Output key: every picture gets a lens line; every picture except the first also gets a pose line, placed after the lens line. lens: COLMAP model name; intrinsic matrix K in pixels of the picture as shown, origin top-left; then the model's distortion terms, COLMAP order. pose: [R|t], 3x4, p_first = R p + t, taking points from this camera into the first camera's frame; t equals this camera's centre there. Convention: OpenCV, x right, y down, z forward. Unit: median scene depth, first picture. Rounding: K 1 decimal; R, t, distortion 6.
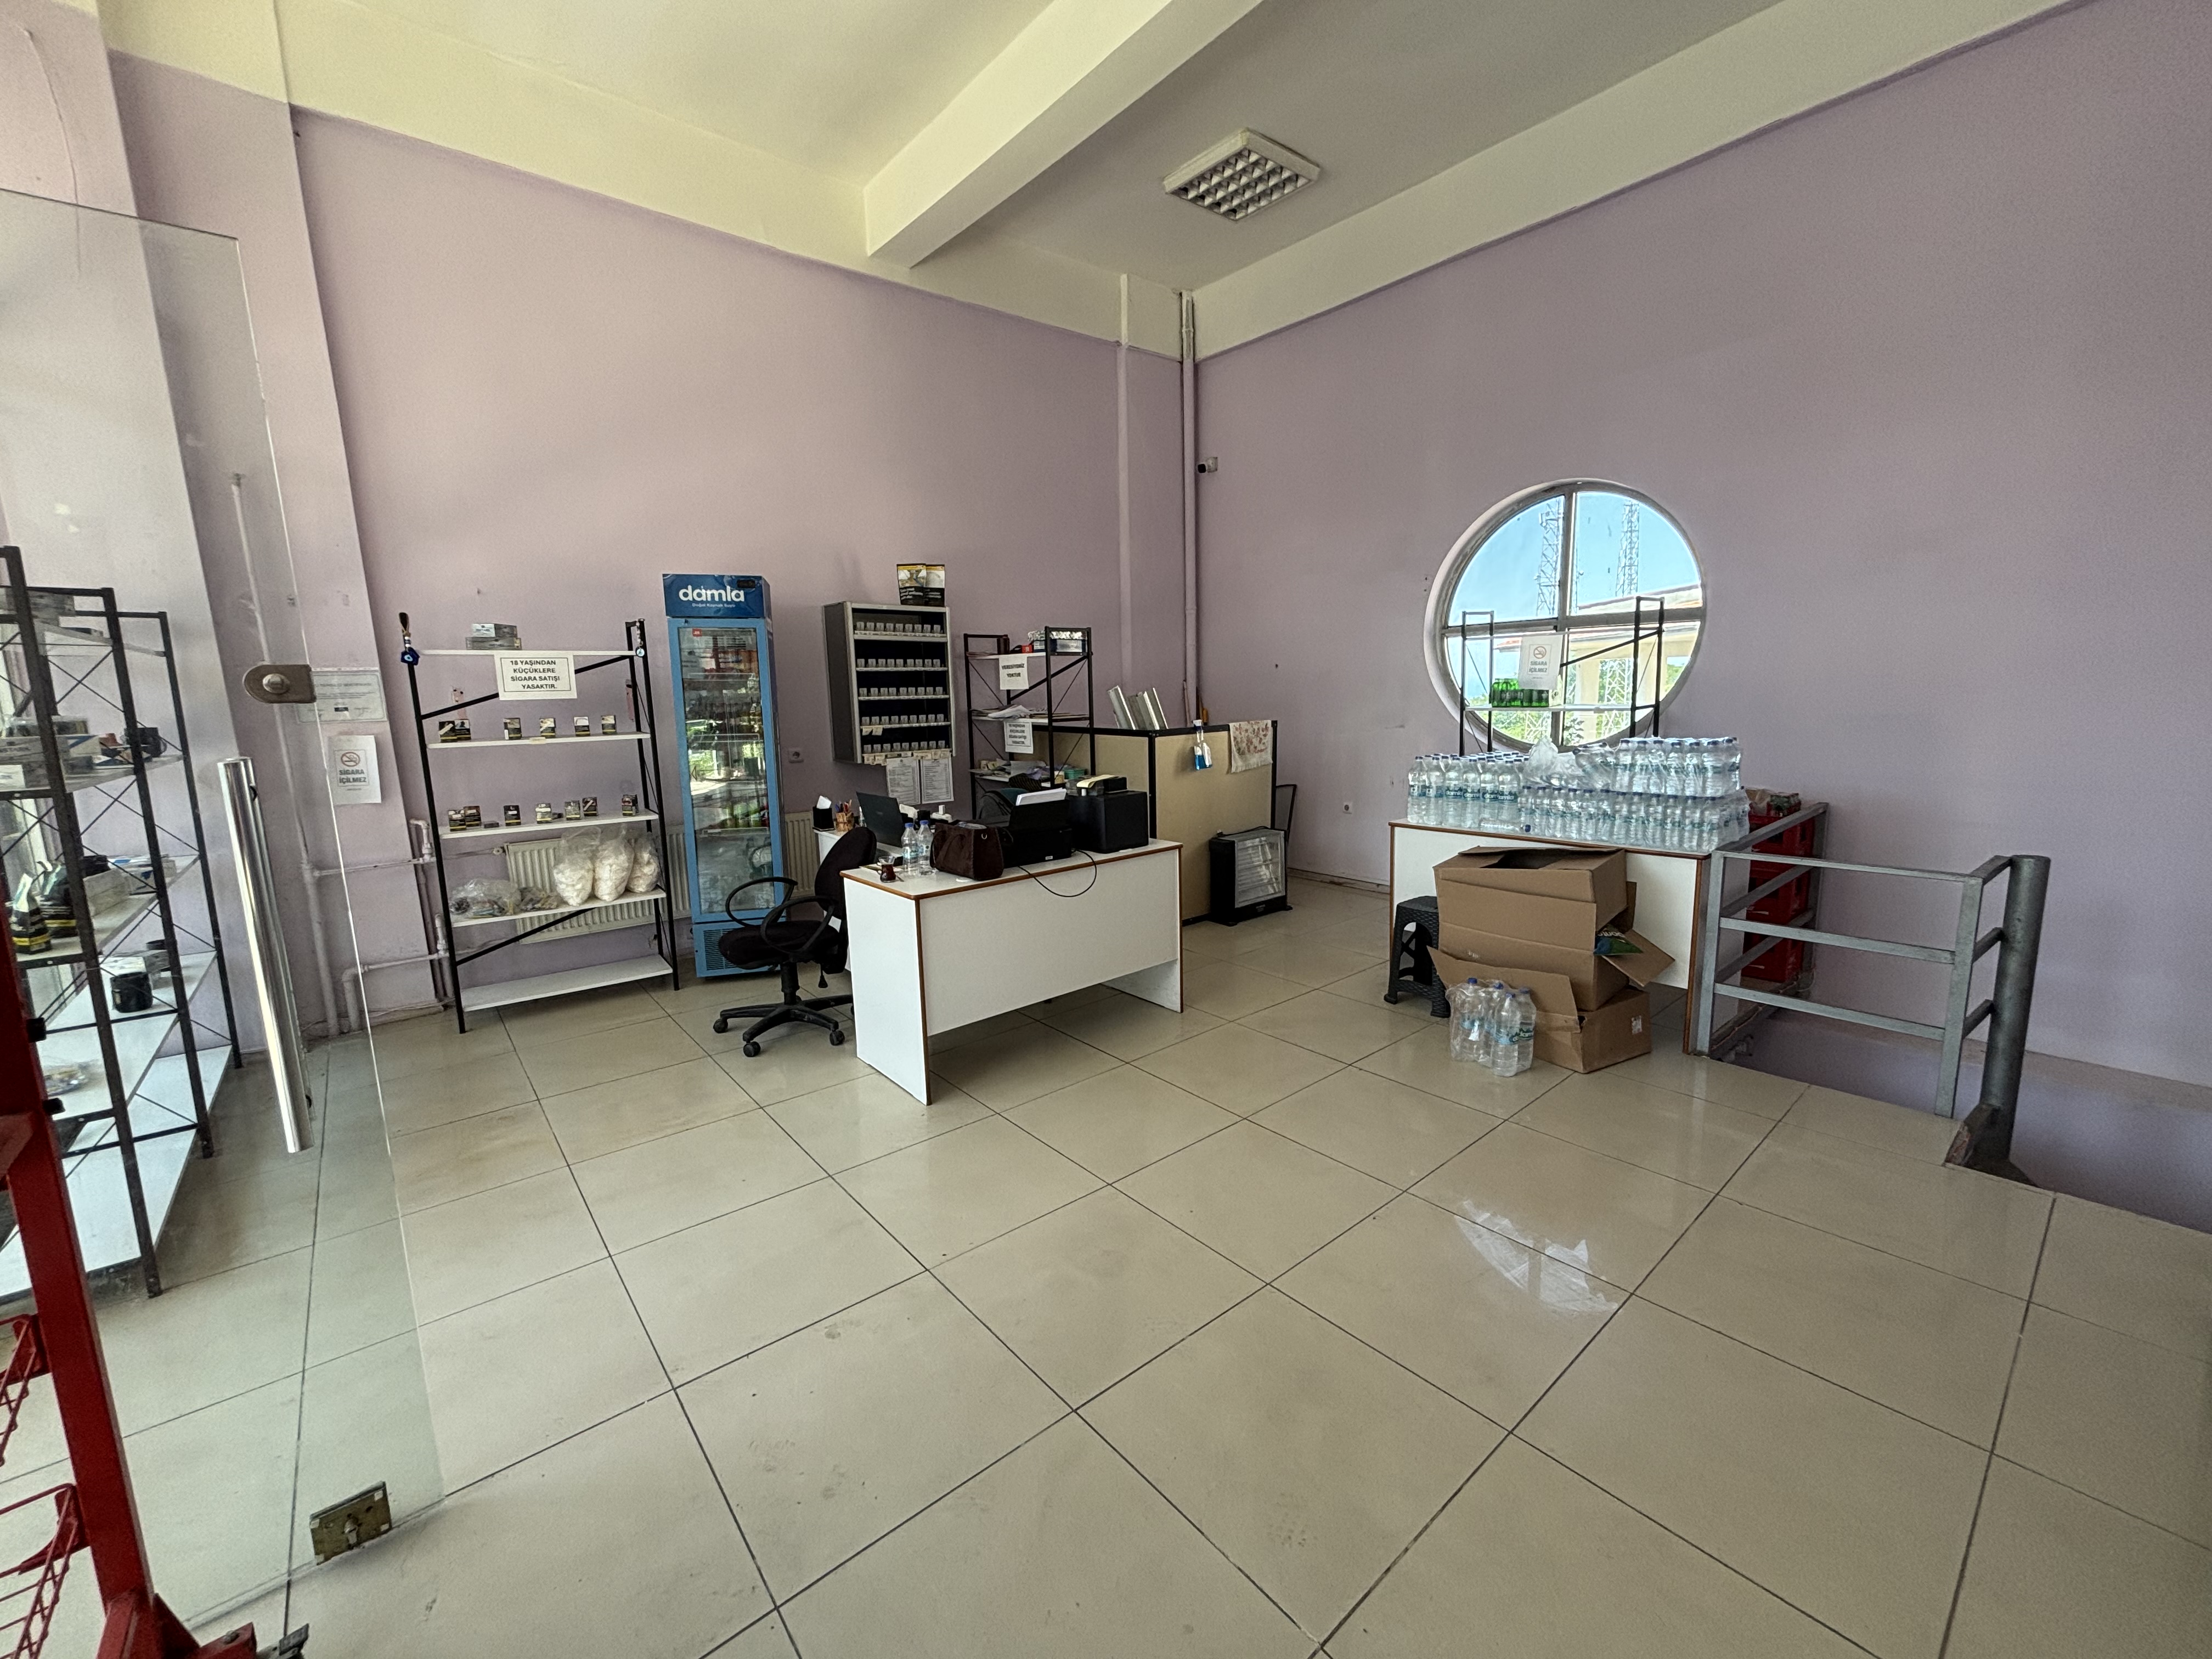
lens RADIAL K [[890.4, 0, 1107.6], [0, 890.4, 826.2], [0, 0, 1]] dist [-0.005229, 0.000224]
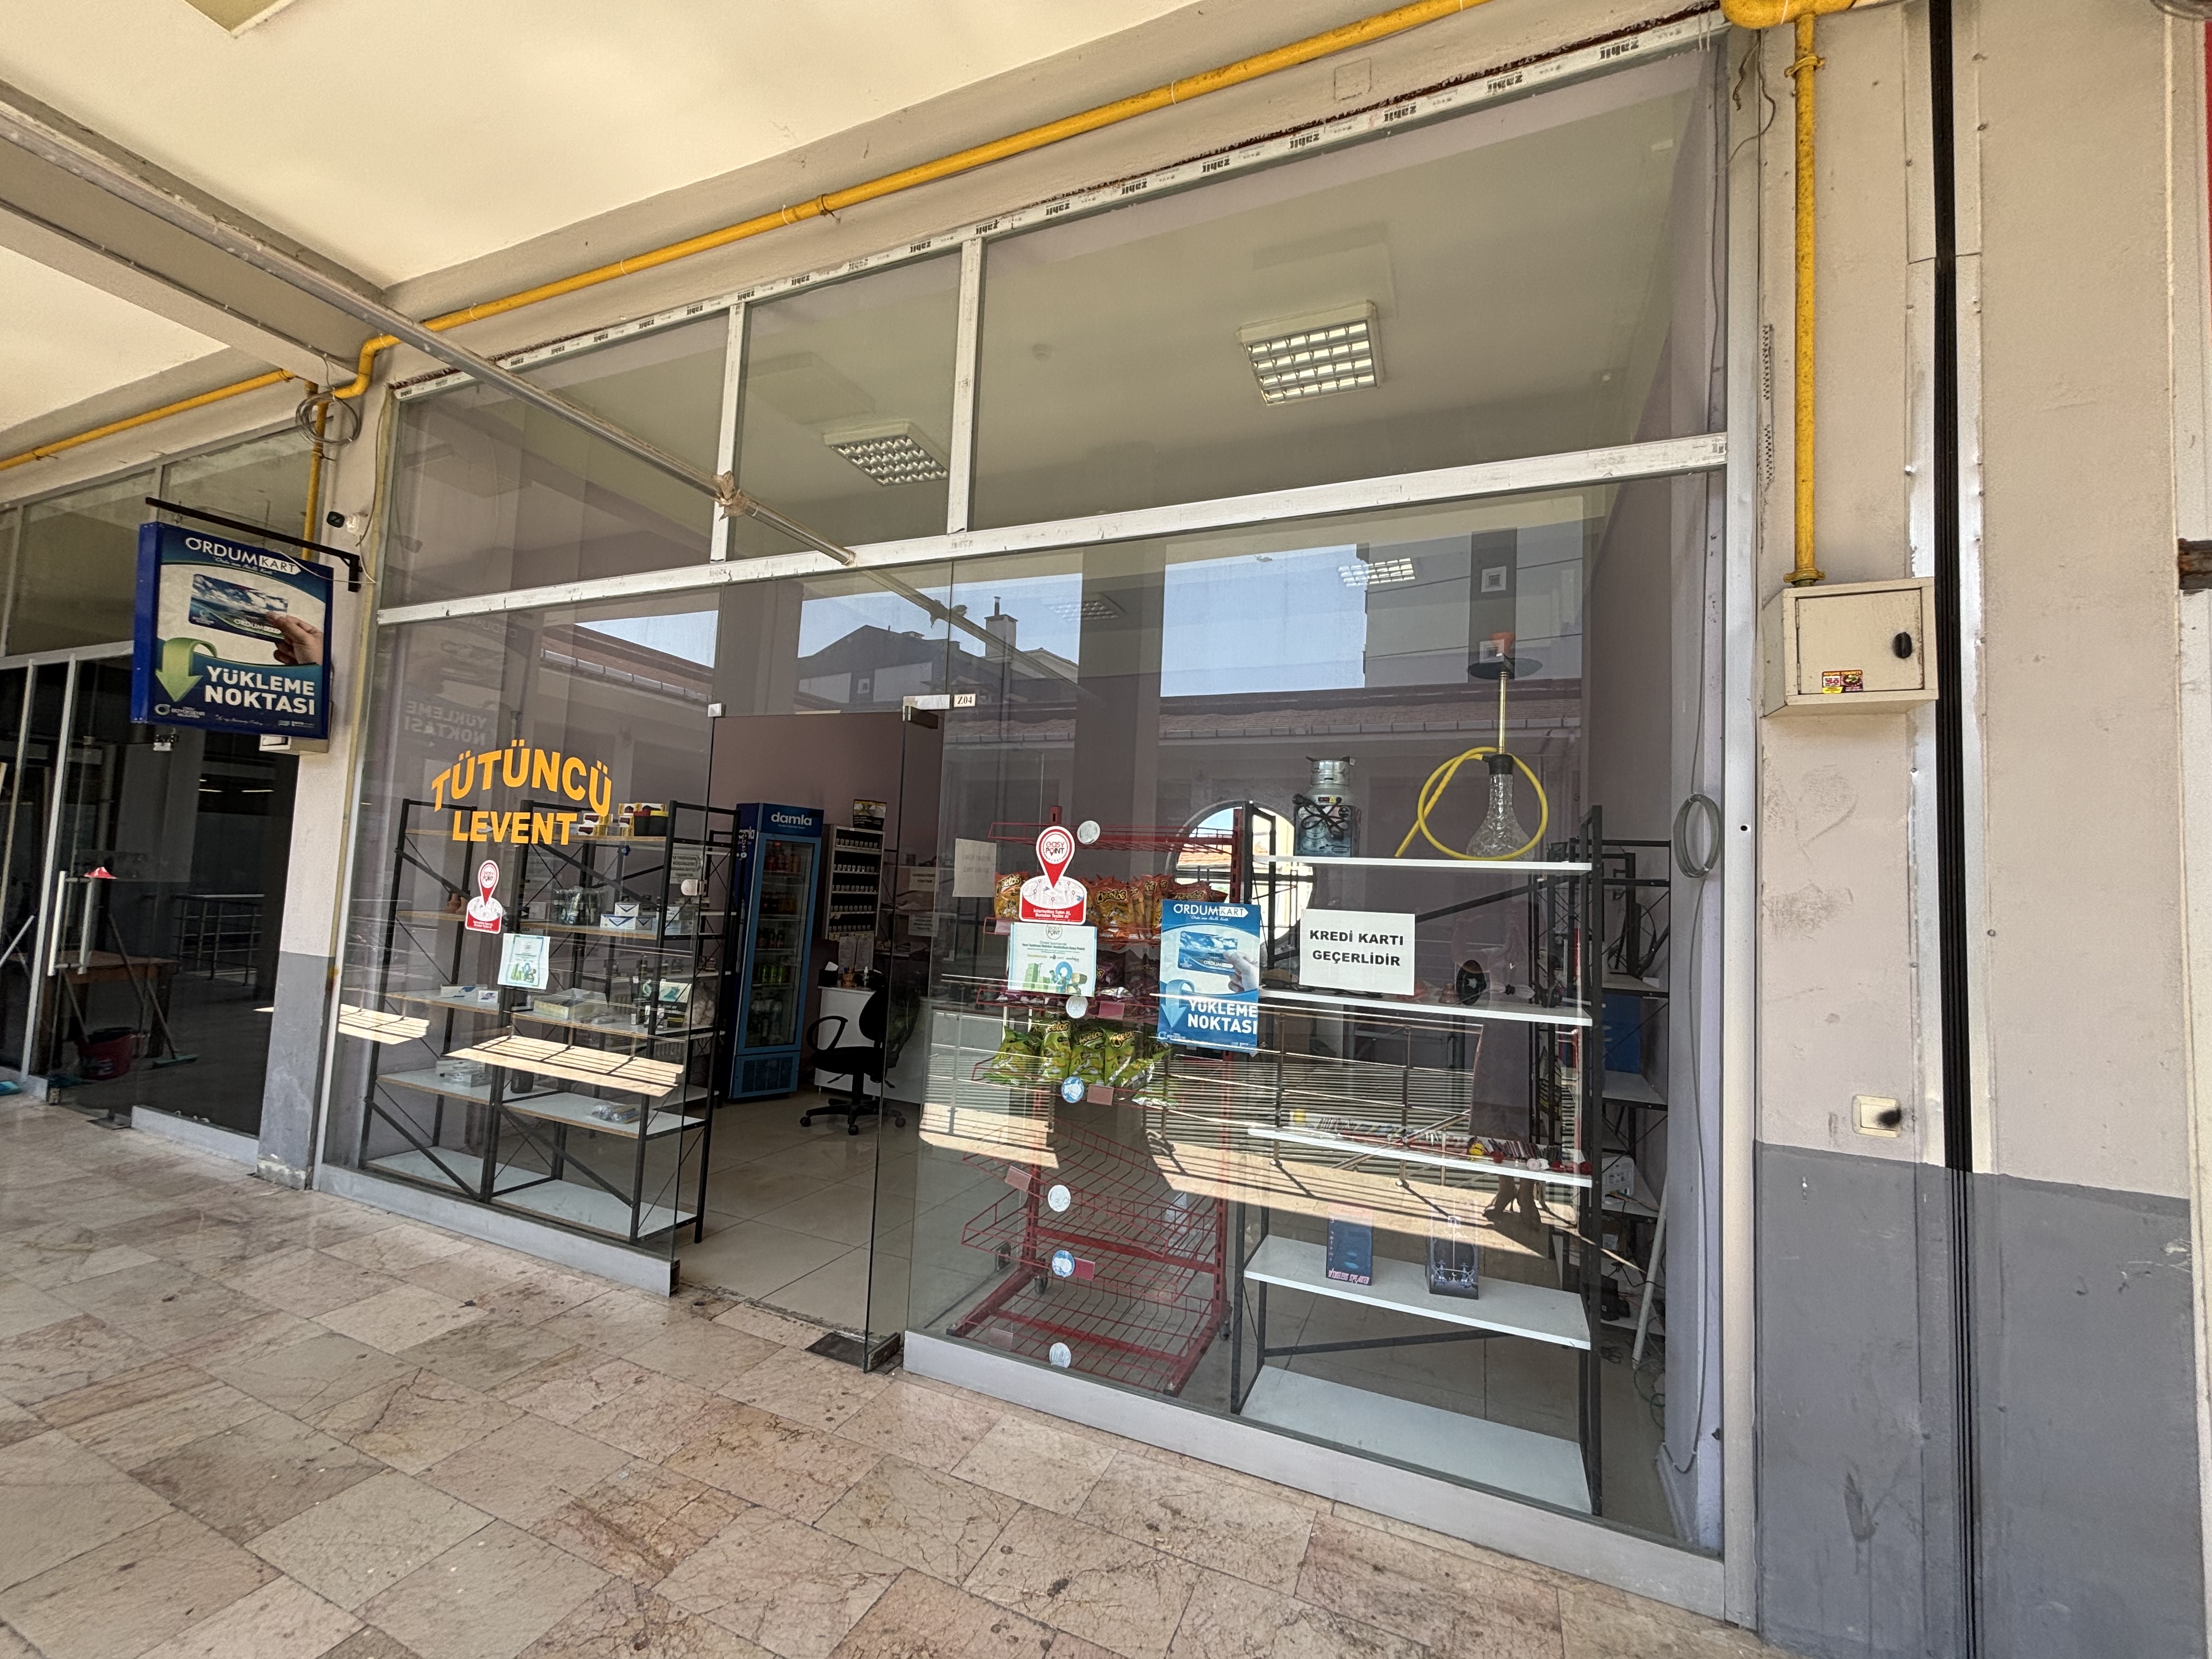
lens RADIAL K [[890.4, 0, 1107.6], [0, 890.4, 826.2], [0, 0, 1]] dist [-0.005229, 0.000224]
pose [[0.887350, 0.099793, 0.450169, -0.616348], [0.000125, 0.976247, -0.216659, 0.064441], [-0.461097, 0.192309, 0.866260, -0.479861]]
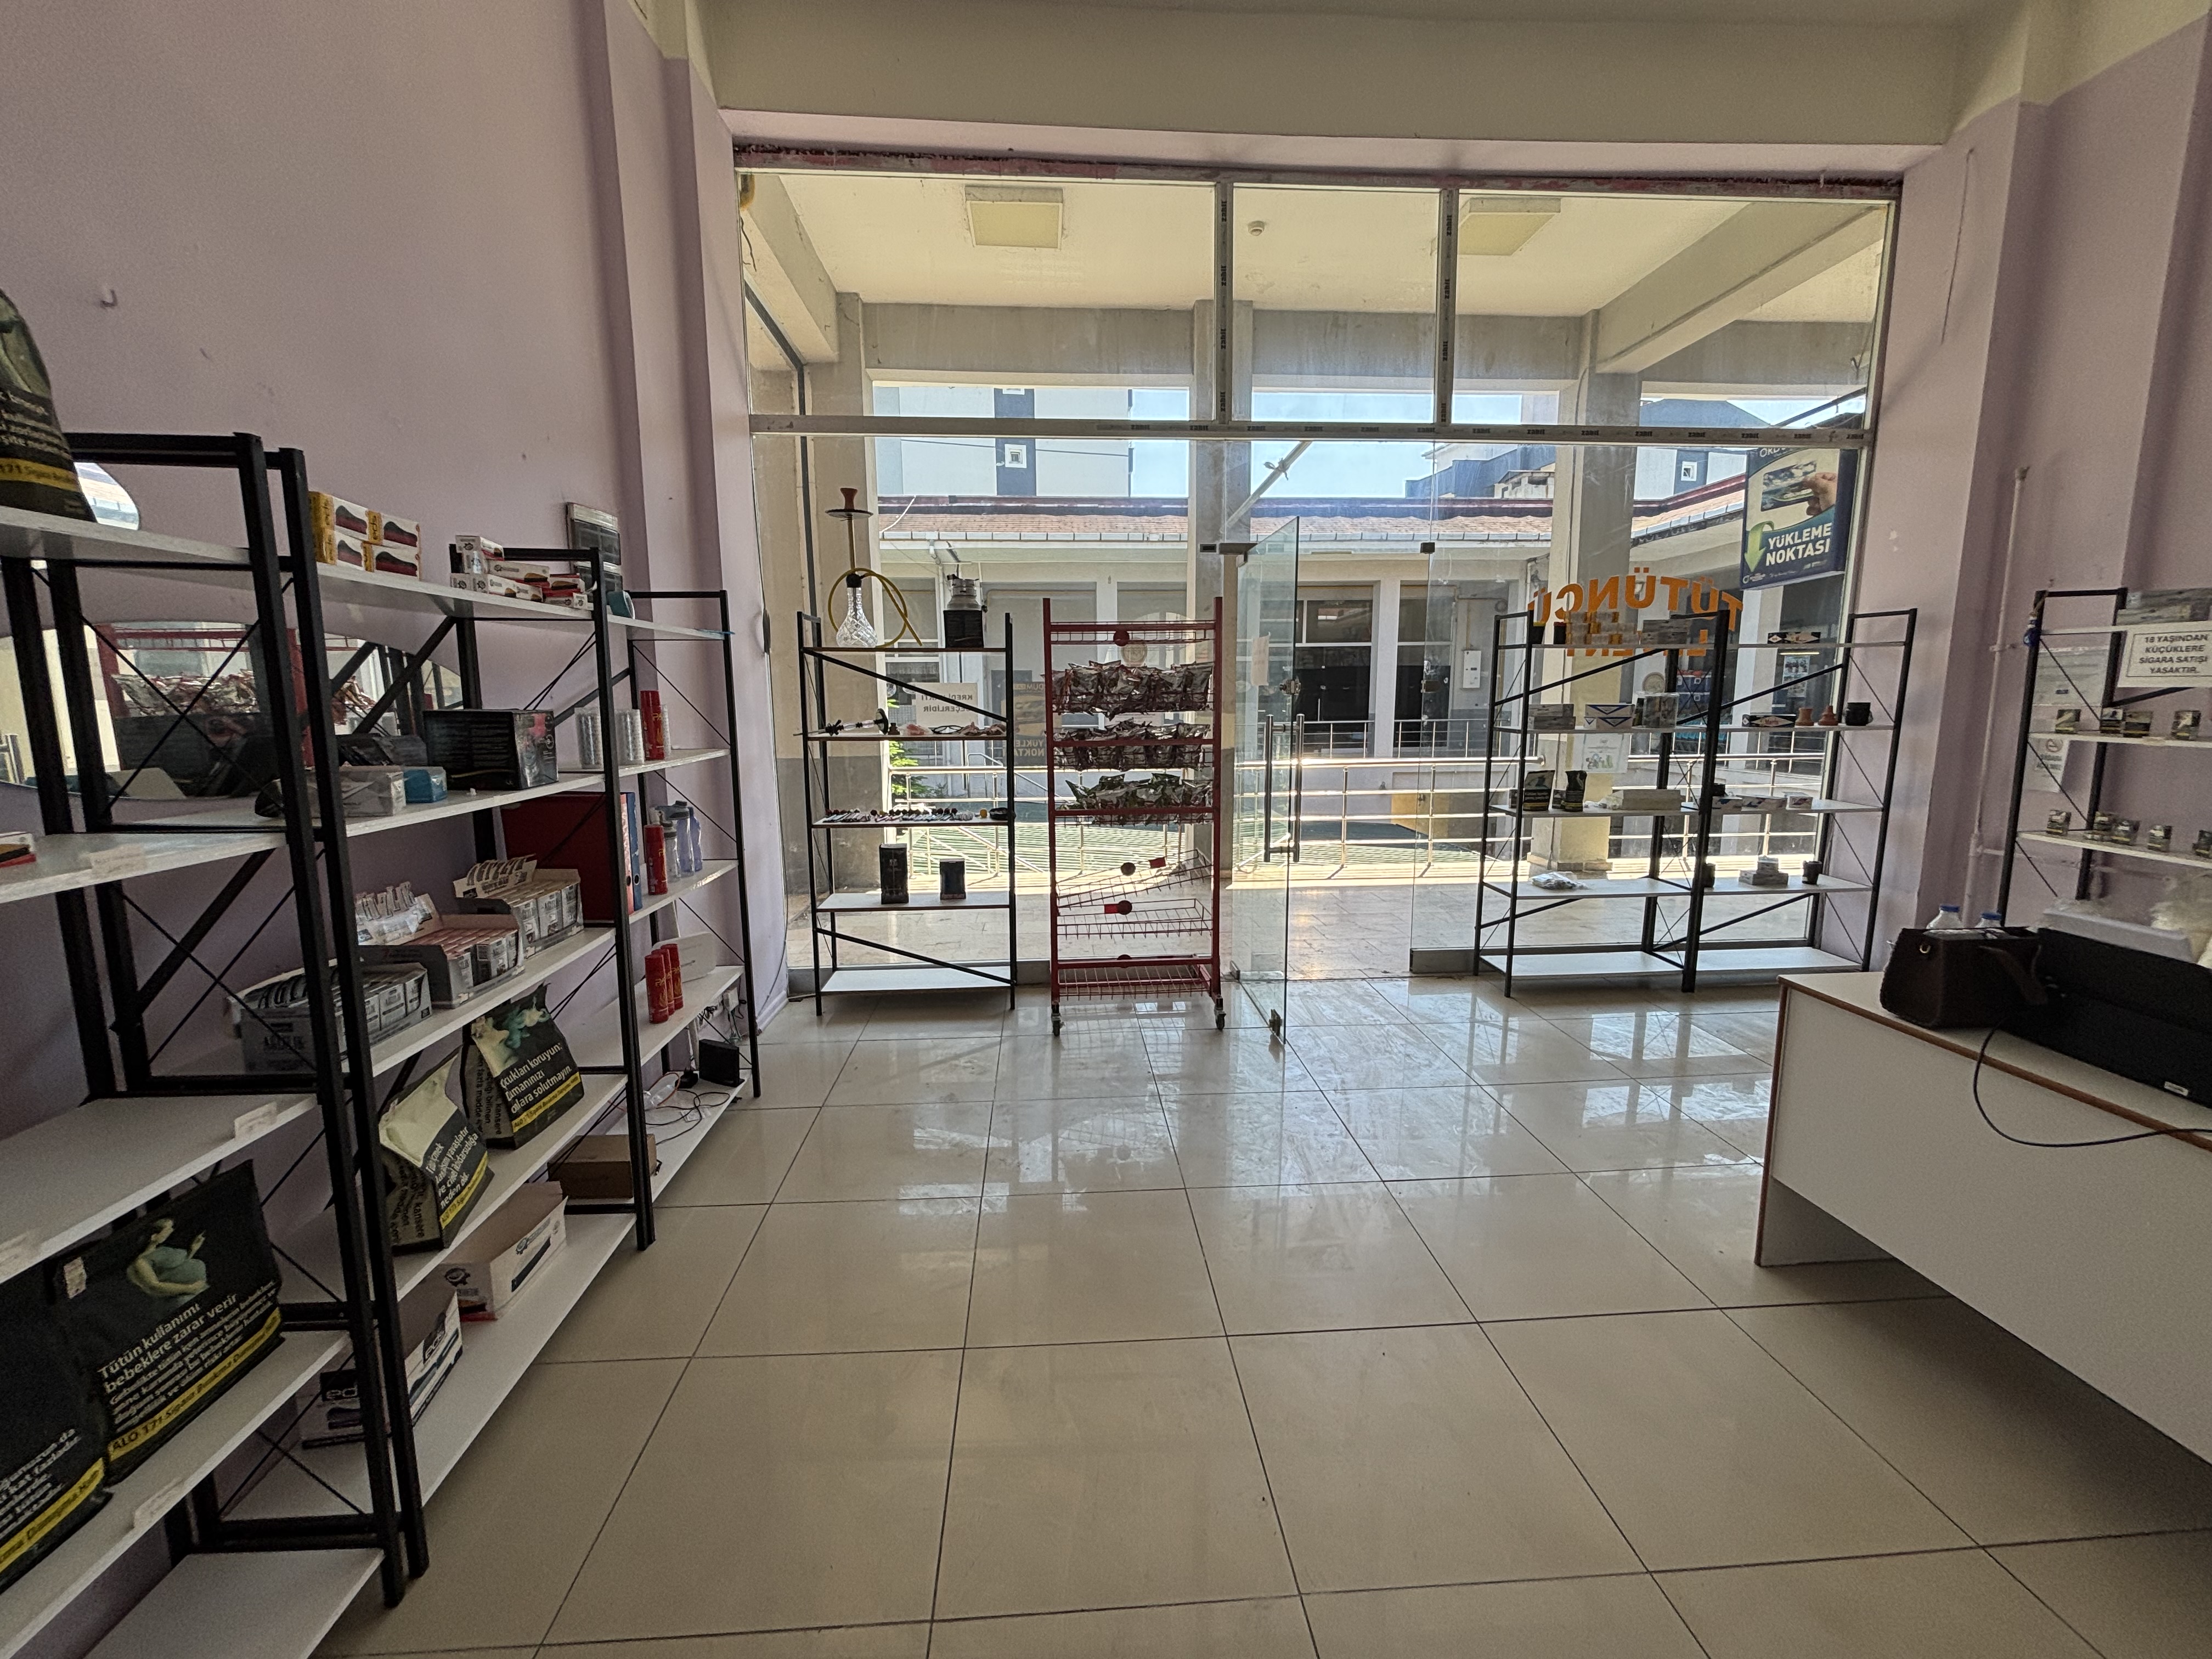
lens RADIAL K [[899.7, 0, 1100.9], [0, 899.7, 821.6], [0, 0, 1]] dist [-0.001614, 0.006556]
pose [[-0.590057, 0.147099, -0.793848, 0.473976], [-0.101632, 0.961907, 0.253781, -0.122903], [0.800939, 0.230426, -0.552631, 0.649677]]
